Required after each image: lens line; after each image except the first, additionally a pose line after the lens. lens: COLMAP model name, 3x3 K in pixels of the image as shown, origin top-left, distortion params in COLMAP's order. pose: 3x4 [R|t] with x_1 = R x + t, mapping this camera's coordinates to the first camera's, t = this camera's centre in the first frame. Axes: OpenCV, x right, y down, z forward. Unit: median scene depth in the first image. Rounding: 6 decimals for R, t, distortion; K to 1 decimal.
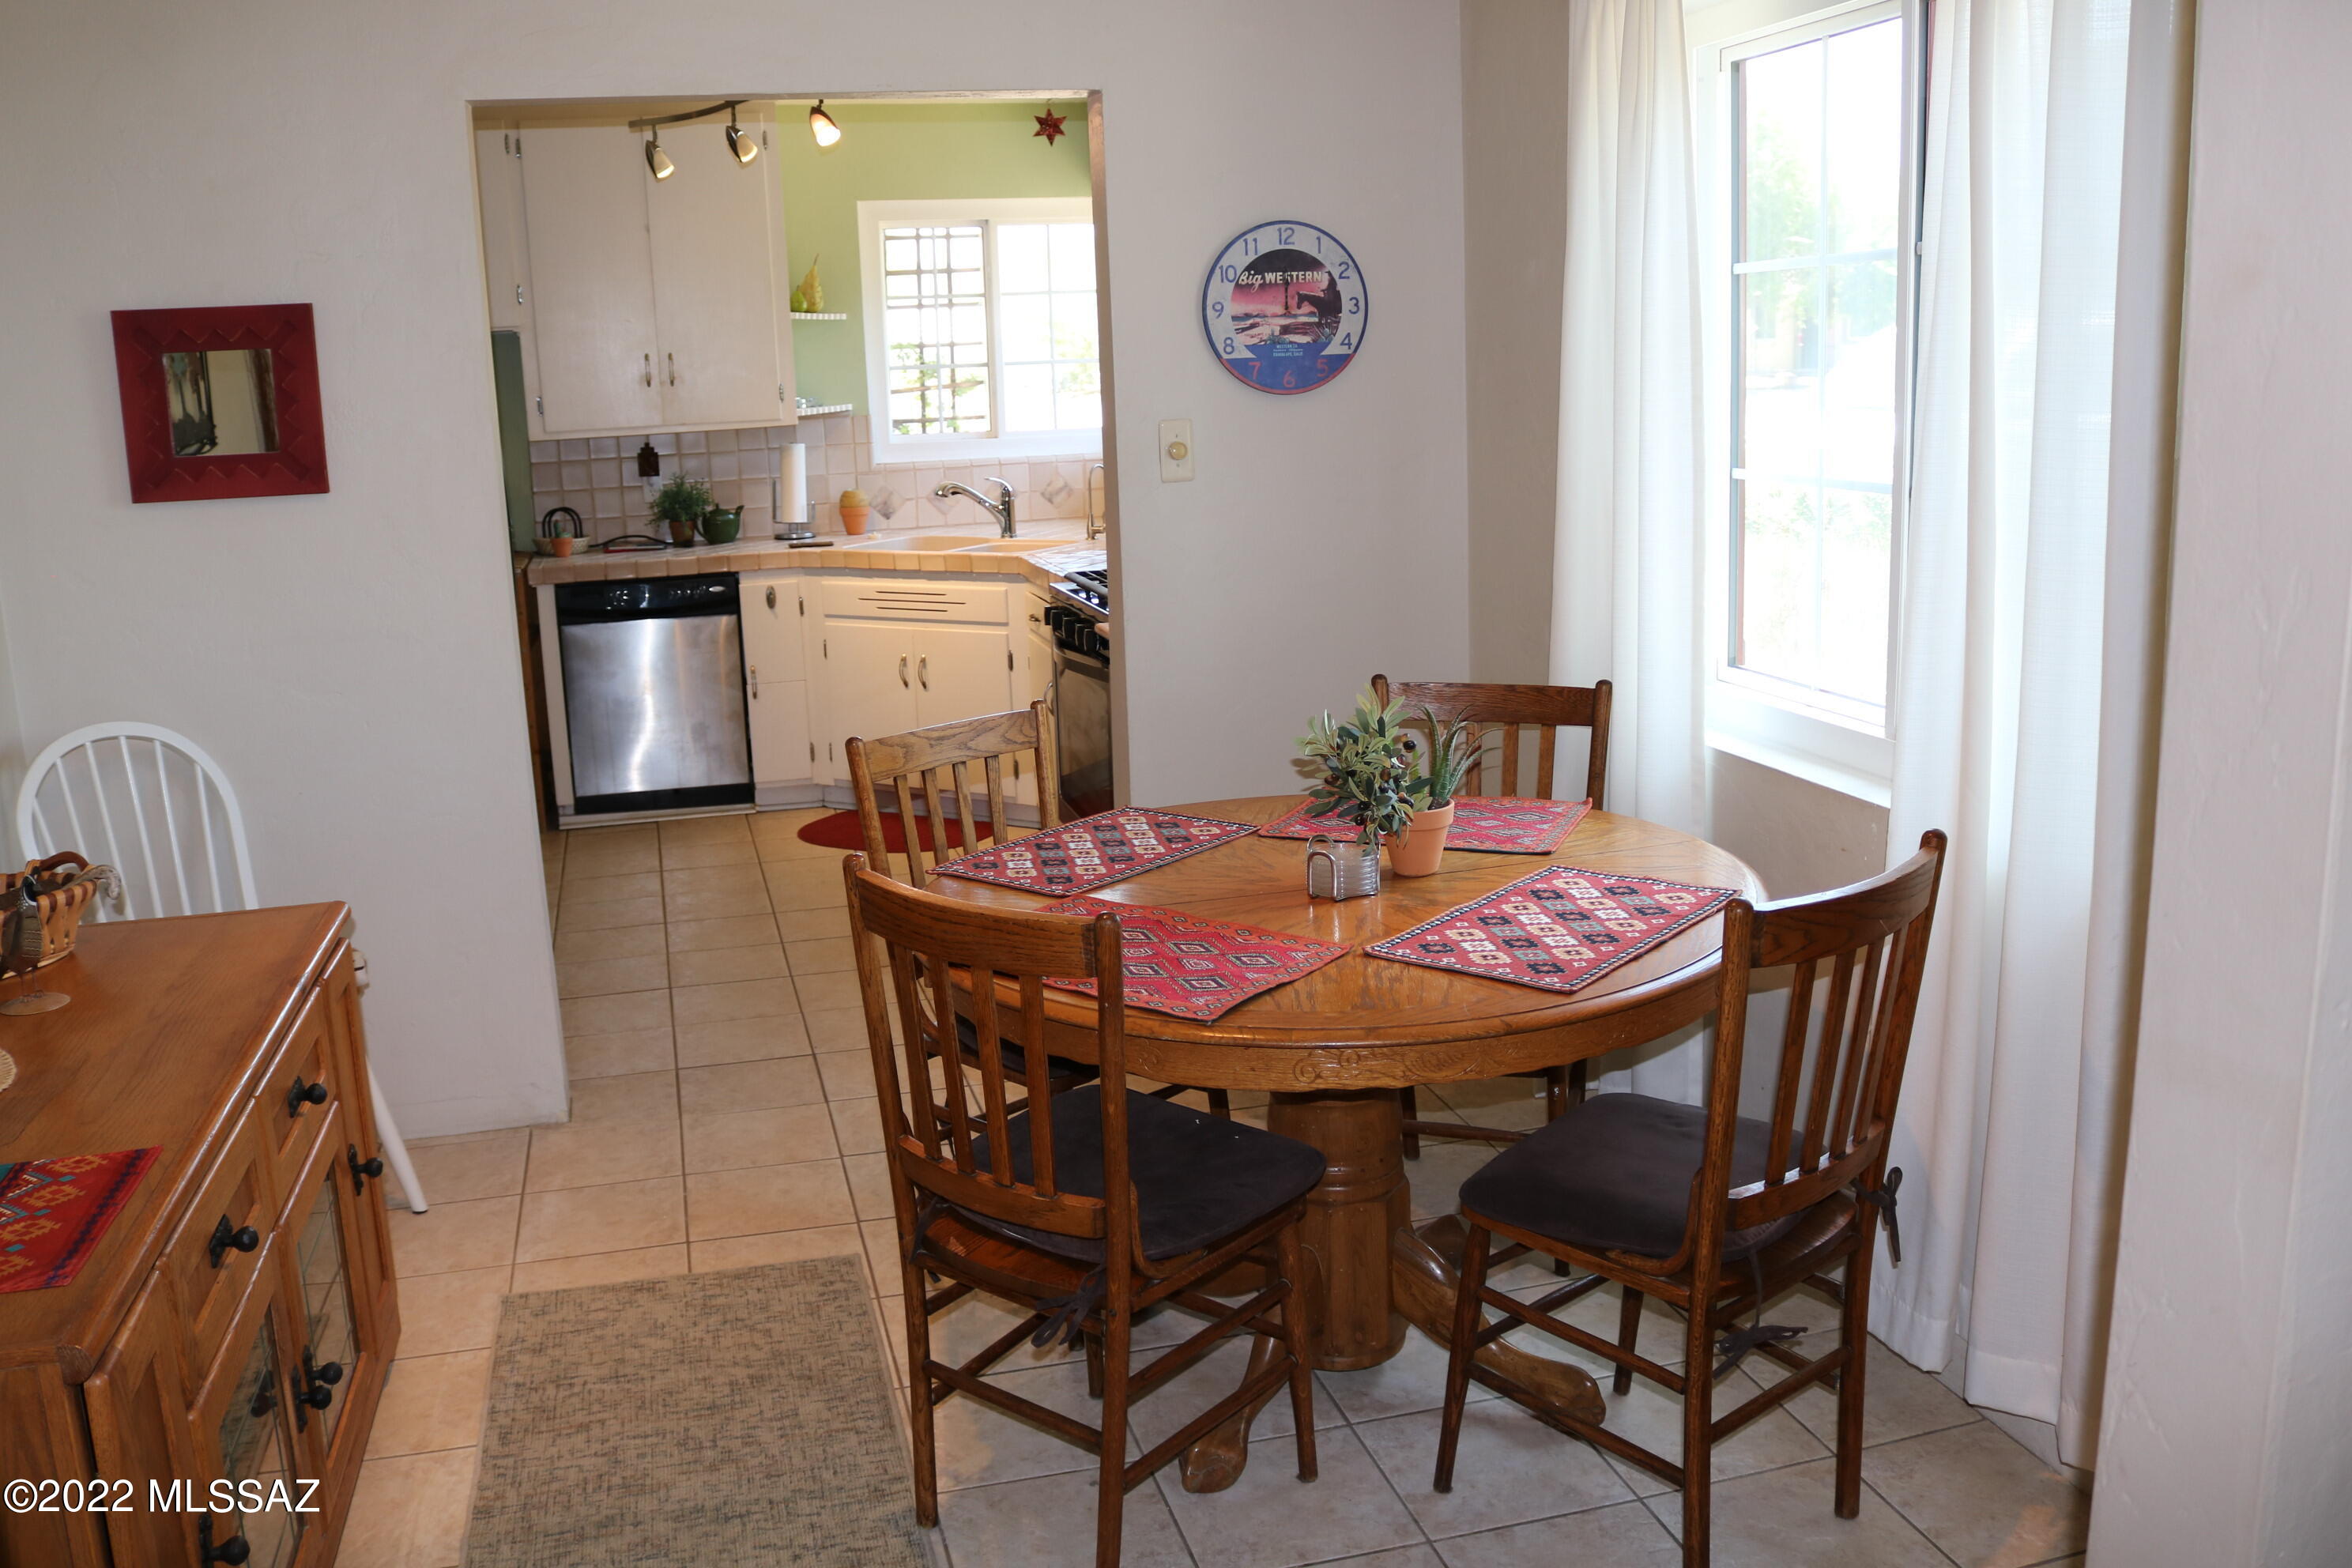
lens RADIAL K [[1947.4, 0, 1155.7], [0, 1947.4, 783.1], [0, 0, 1]] dist [-0.153801, 0.123536]
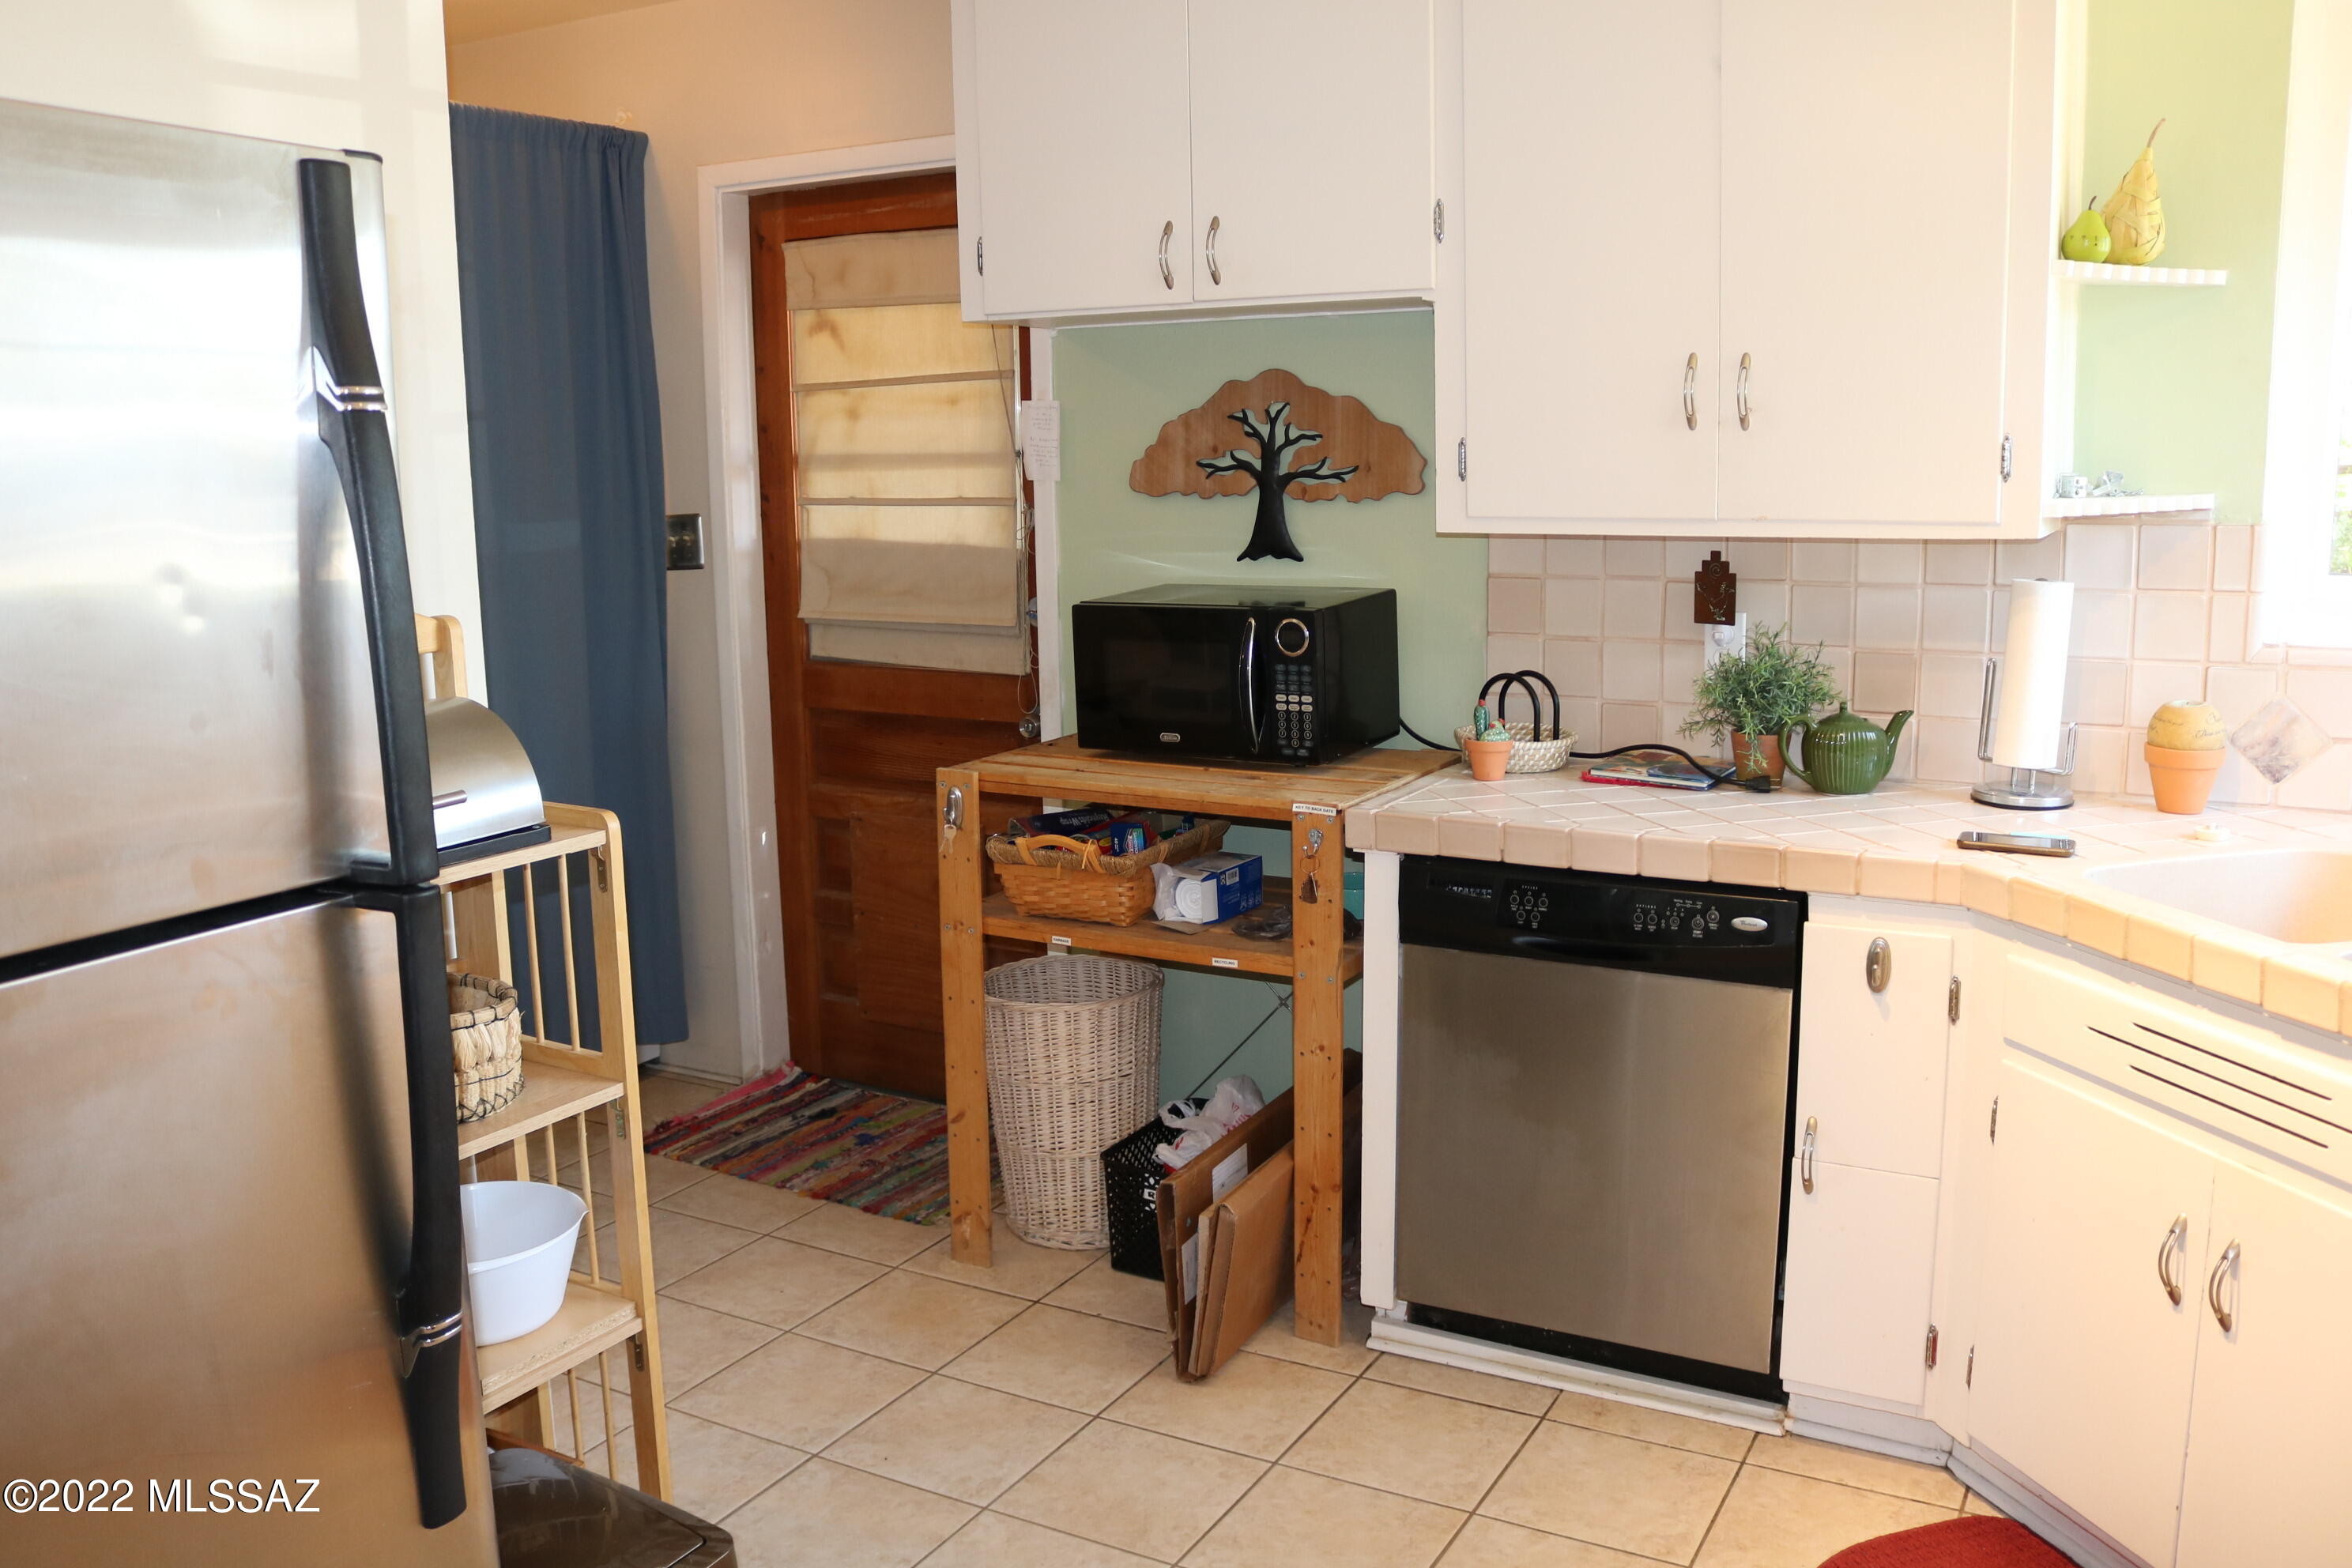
lens RADIAL K [[1947.4, 0, 1167.1], [0, 1947.4, 786.2], [0, 0, 1]] dist [-0.153801, 0.123536]
pose [[0.715302, 0.144423, -0.683729, -0.038699], [-0.157407, 0.986566, 0.043715, -0.125659], [0.680857, 0.076354, 0.728425, 0.601775]]
